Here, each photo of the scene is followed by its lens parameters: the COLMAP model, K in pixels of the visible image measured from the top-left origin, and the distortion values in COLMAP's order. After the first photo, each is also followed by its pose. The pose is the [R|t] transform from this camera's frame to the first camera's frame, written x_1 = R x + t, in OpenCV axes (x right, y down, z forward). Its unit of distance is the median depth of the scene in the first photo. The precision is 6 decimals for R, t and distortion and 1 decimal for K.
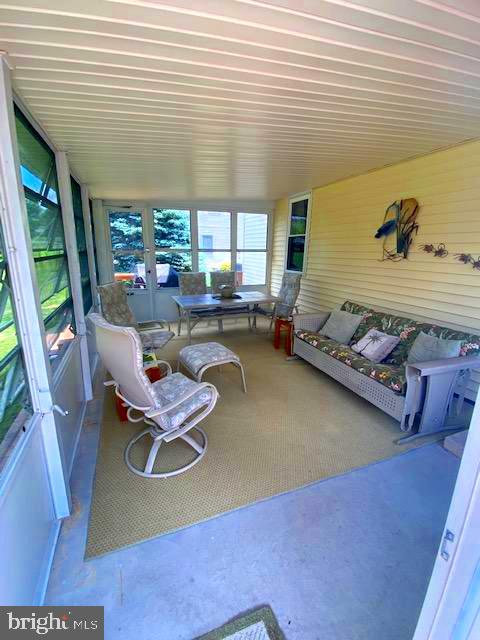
lens RADIAL K [[284.1, 0, 238.0], [0, 284.1, 322.0], [0, 0, 1]] dist [0.043984, -0.037052]
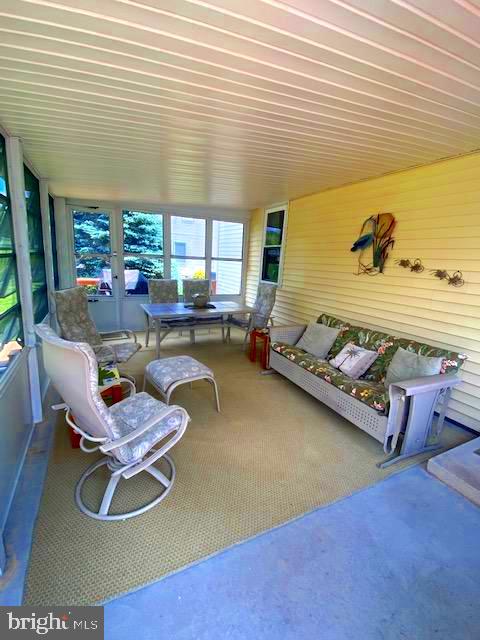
lens RADIAL K [[284.1, 0, 238.0], [0, 284.1, 322.0], [0, 0, 1]] dist [0.043984, -0.037052]
pose [[0.995082, 0.017683, 0.097462, -0.006975], [-0.014527, 0.999350, -0.032996, -0.010159], [-0.097982, 0.031418, 0.994692, 0.064614]]
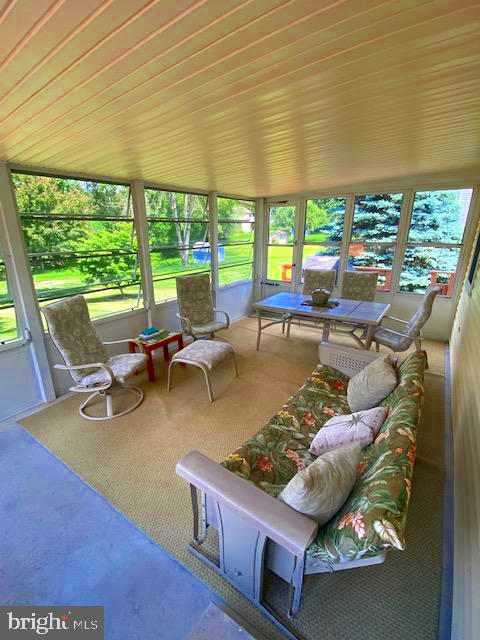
lens RADIAL K [[284.1, 0, 238.0], [0, 284.1, 322.0], [0, 0, 1]] dist [0.043984, -0.037052]
pose [[0.558317, 0.166939, -0.812658, 0.743913], [-0.145697, 0.984052, 0.102049, -0.099799], [0.816734, 0.061426, 0.573736, 0.477918]]
